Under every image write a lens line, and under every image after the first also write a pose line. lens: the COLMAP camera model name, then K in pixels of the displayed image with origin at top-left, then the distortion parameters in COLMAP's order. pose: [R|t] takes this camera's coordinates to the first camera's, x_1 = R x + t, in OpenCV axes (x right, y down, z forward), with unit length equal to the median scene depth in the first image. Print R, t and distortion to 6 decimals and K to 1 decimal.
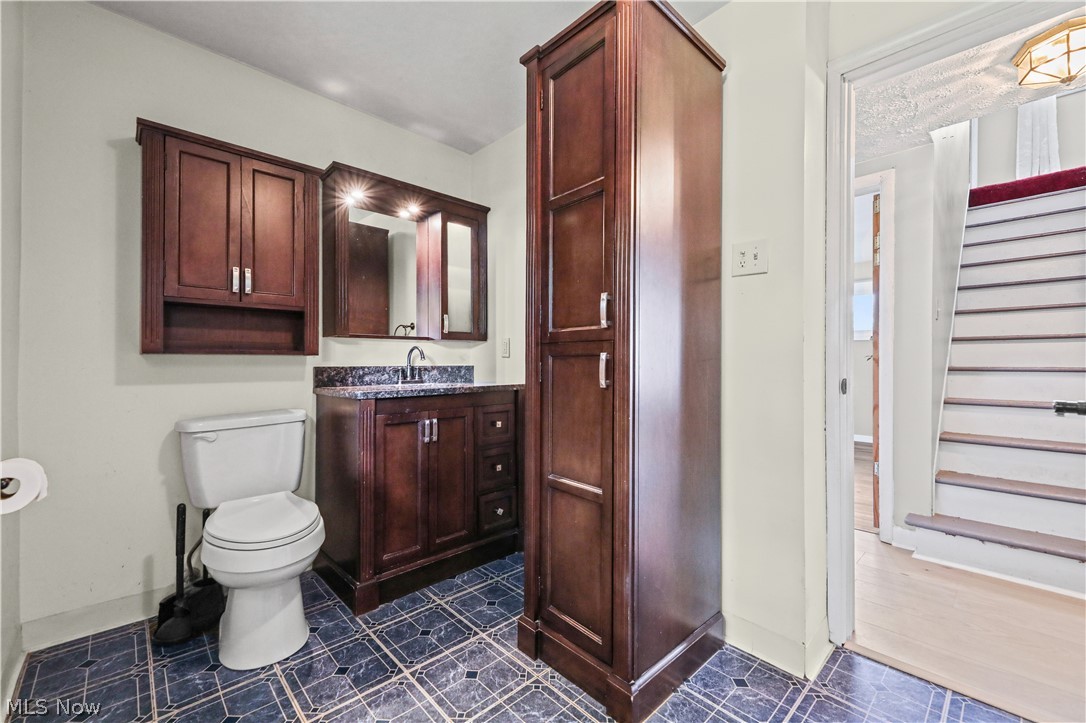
lens RADIAL K [[449.1, 0, 544.2], [0, 449.1, 359.3], [0, 0, 1]] dist [0.003722, -0.000470]
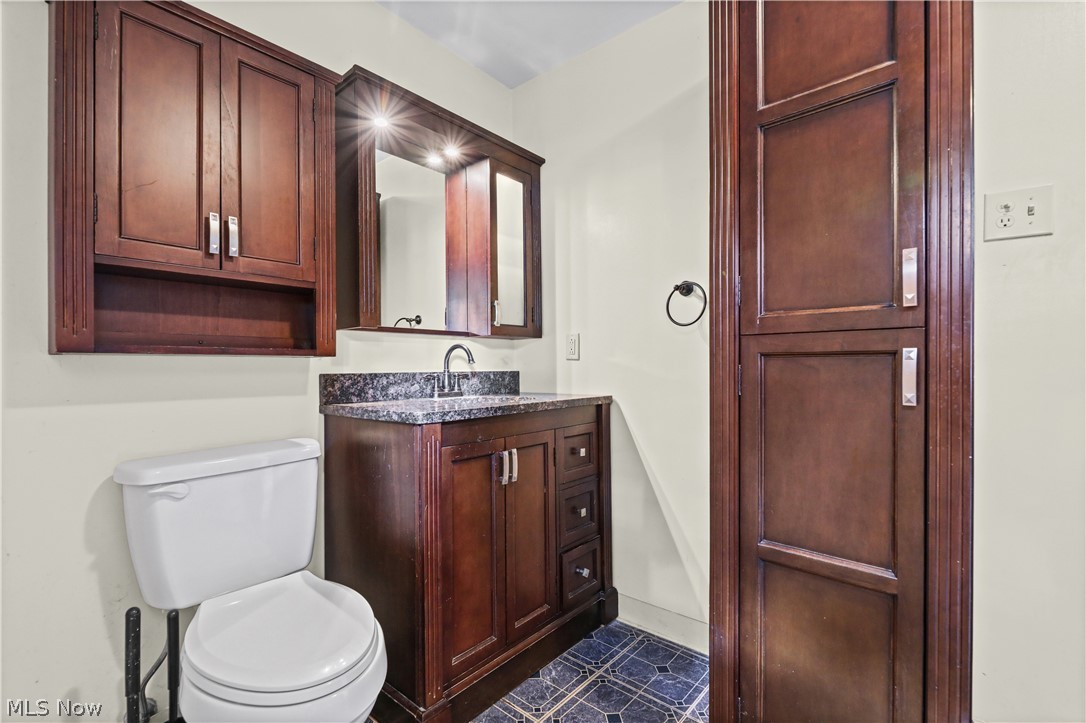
lens RADIAL K [[484.1, 0, 541.8], [0, 484.1, 368.5], [0, 0, 1]] dist [-0.007332, 0.000849]
pose [[0.994686, -0.004526, 0.102851, -0.276875], [0.003627, 0.999954, 0.008927, 0.003655], [-0.102887, -0.008506, 0.994657, 0.265176]]
